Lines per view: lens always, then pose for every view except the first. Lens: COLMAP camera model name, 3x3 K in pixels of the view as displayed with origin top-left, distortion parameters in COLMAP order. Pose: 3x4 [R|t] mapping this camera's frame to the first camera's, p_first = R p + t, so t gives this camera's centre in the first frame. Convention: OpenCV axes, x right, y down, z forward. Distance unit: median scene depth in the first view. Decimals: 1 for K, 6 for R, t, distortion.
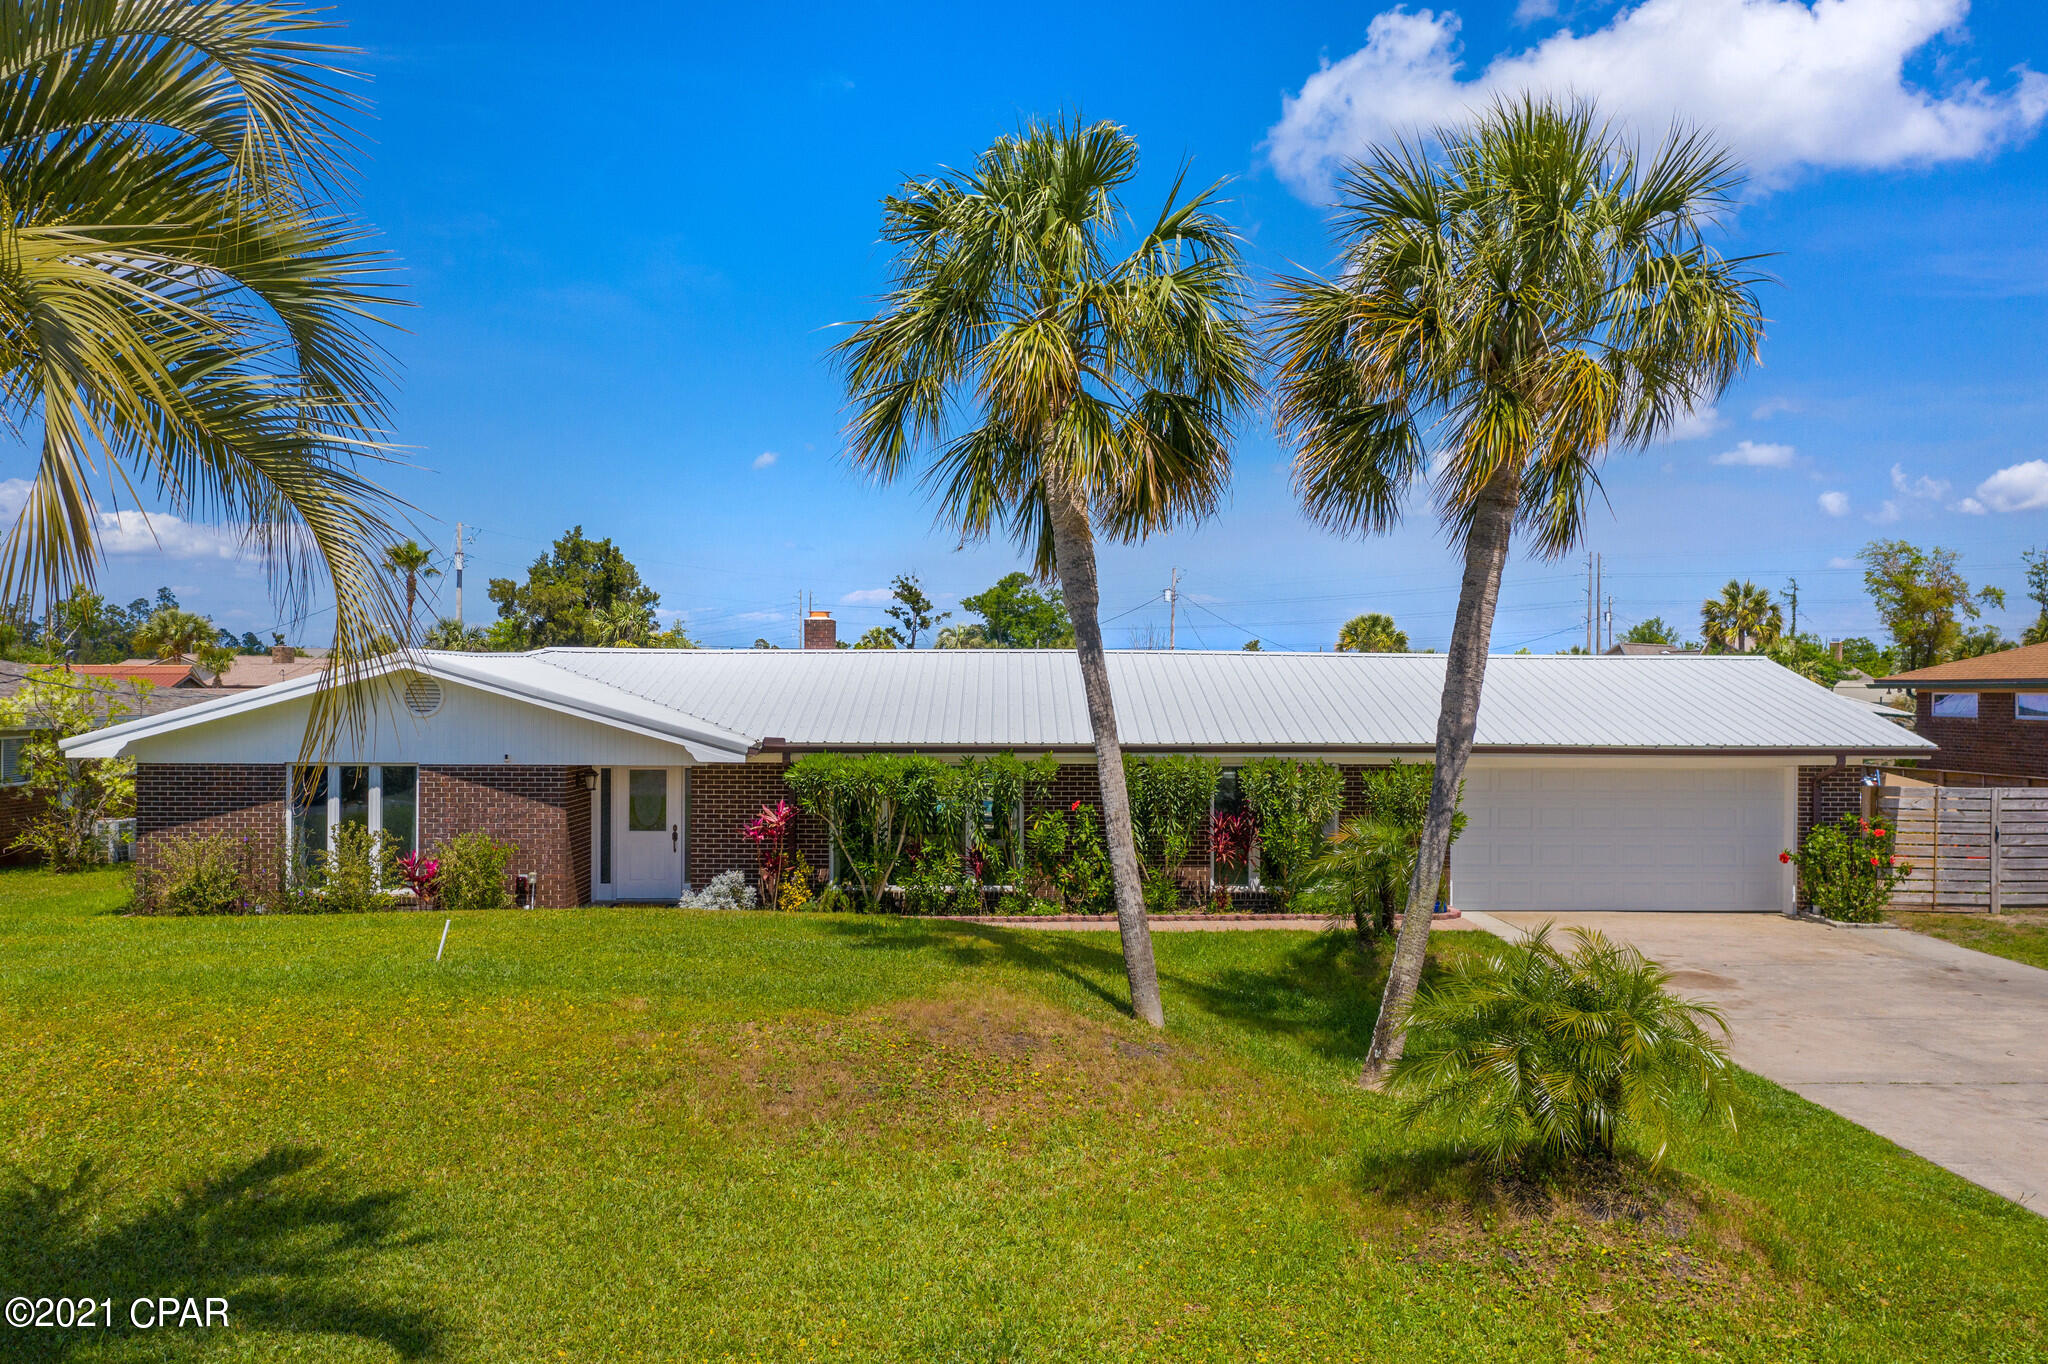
lens RADIAL K [[1603.4, 0, 1024.0], [0, 1603.4, 682.0], [0, 0, 1]] dist [-0.006560, -0.014582]
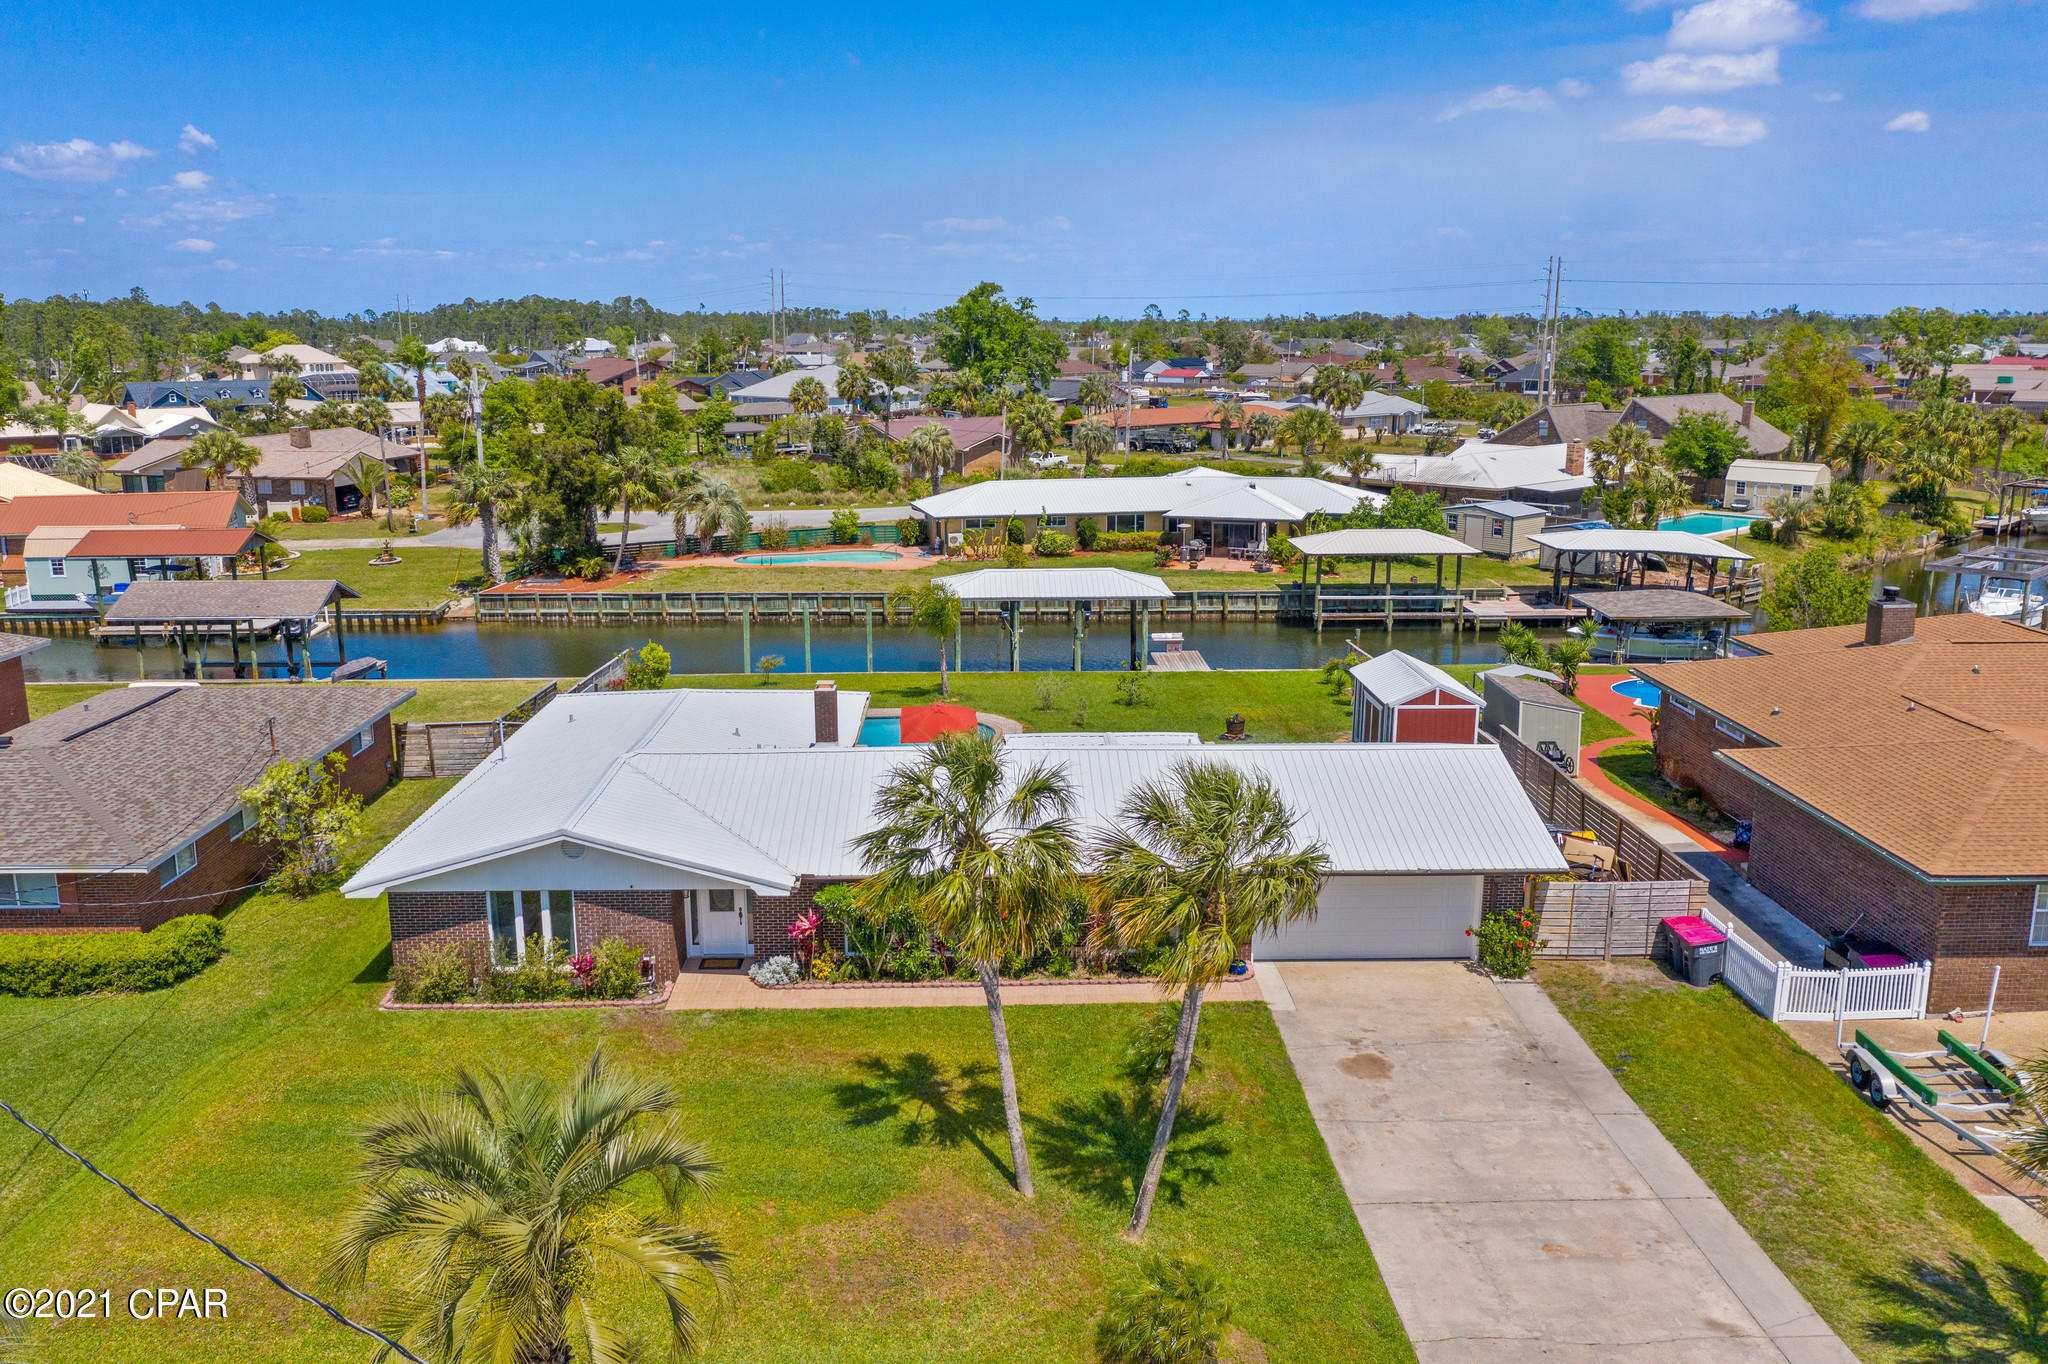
lens RADIAL K [[1603.4, 0, 1024.0], [0, 1603.4, 682.0], [0, 0, 1]] dist [-0.006560, -0.014582]
pose [[0.999840, -0.013414, 0.011812, 0.034730], [0.010425, 0.974489, 0.224194, -0.478443], [-0.014518, -0.224035, 0.974473, -0.441605]]
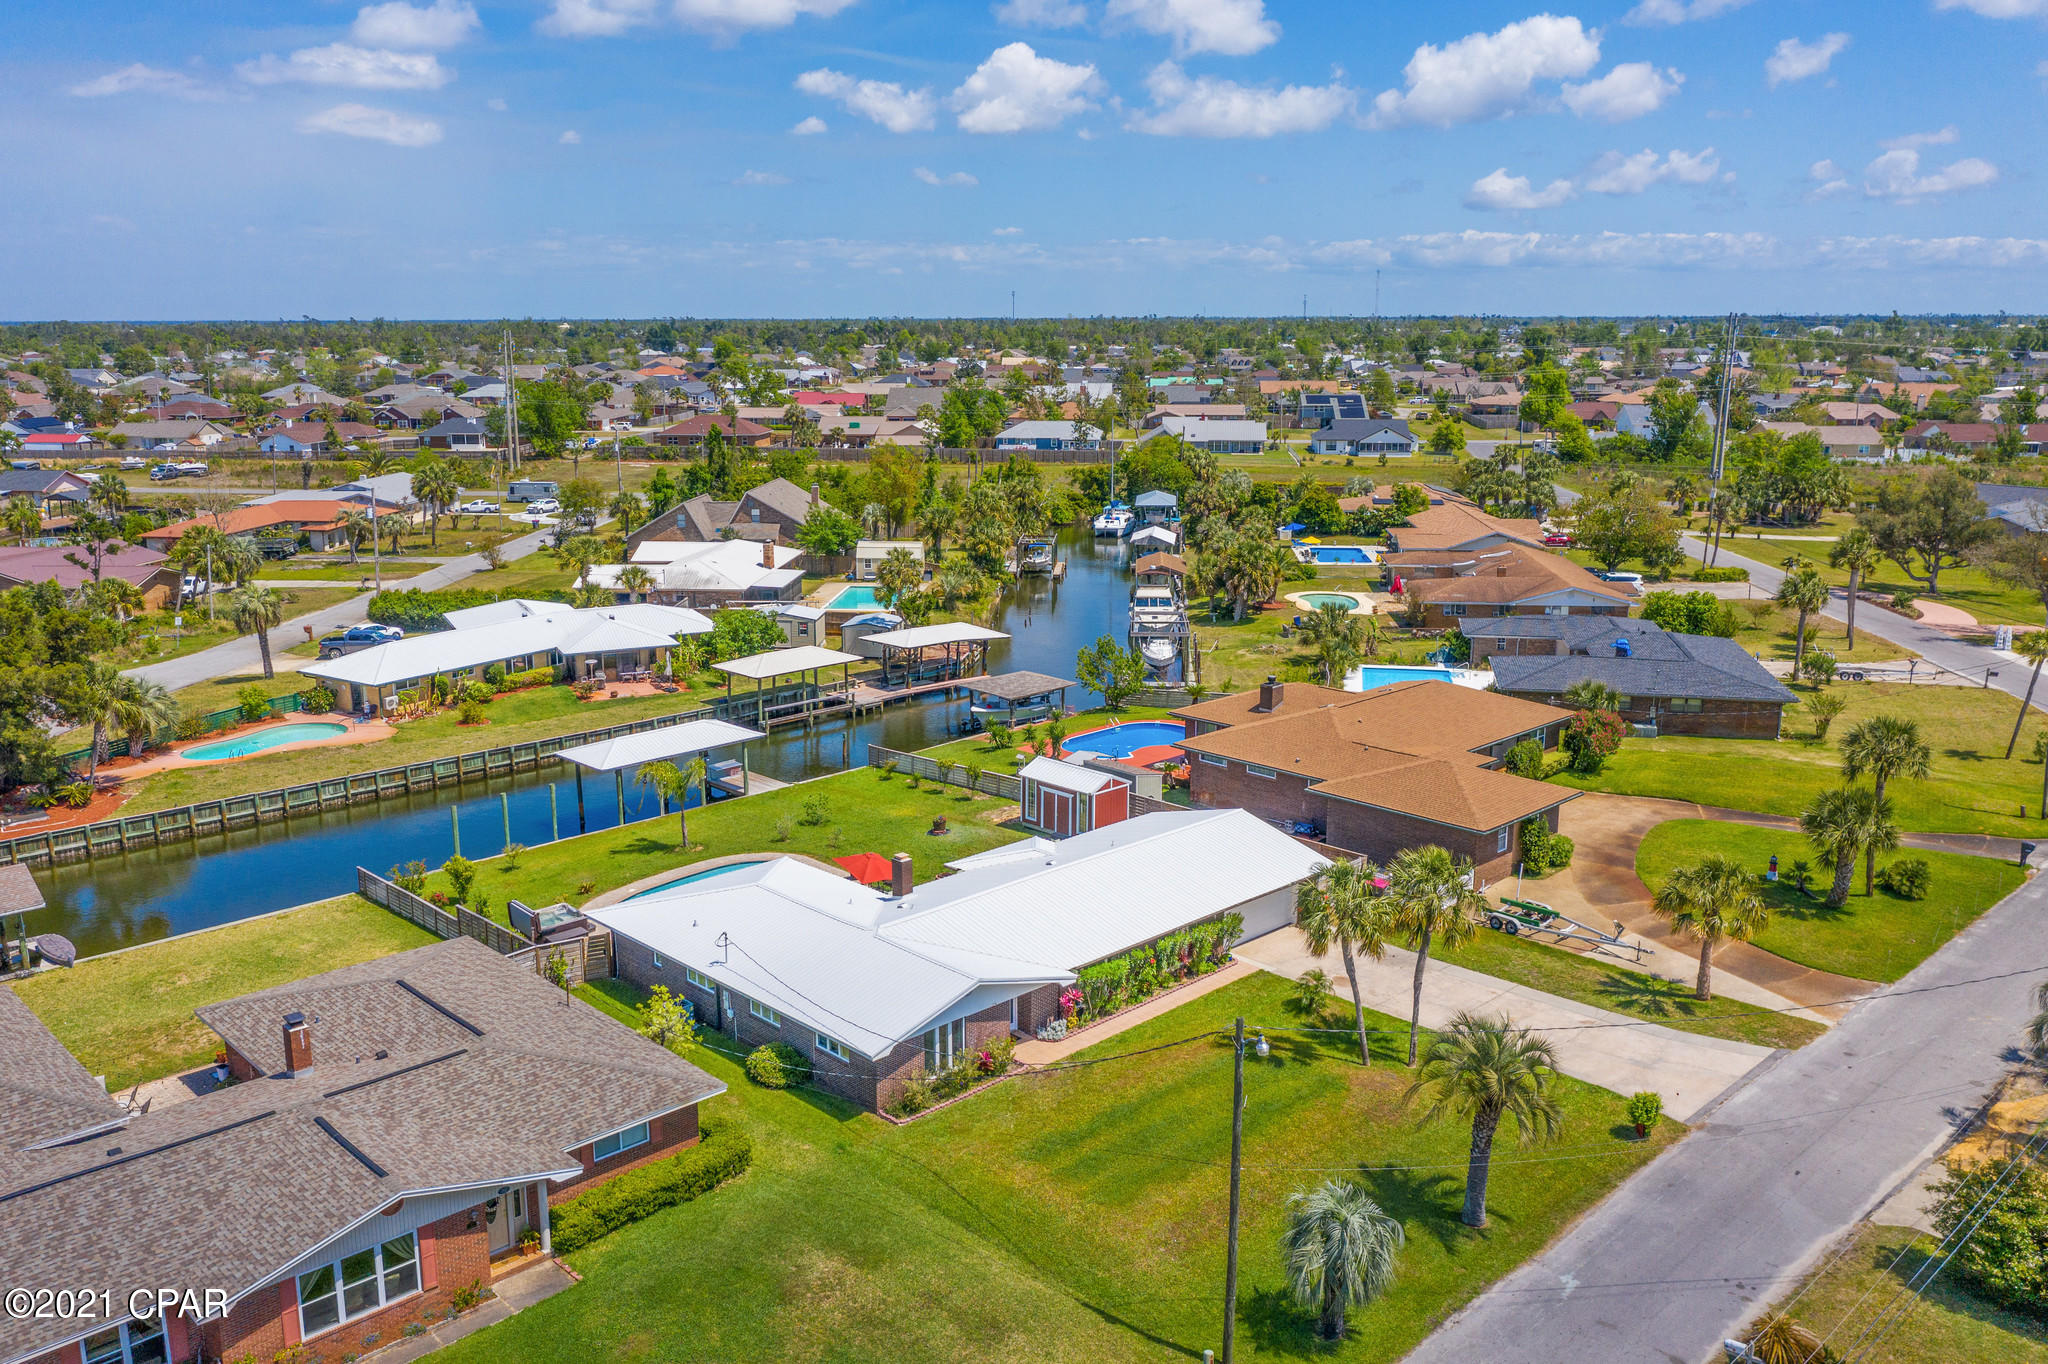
lens RADIAL K [[1603.4, 0, 1024.0], [0, 1603.4, 682.0], [0, 0, 1]] dist [-0.006560, -0.014582]
pose [[0.730253, -0.157618, 0.664745, -1.943197], [0.005154, 0.974265, 0.225347, -1.012430], [-0.683157, -0.161134, 0.712273, -0.713330]]
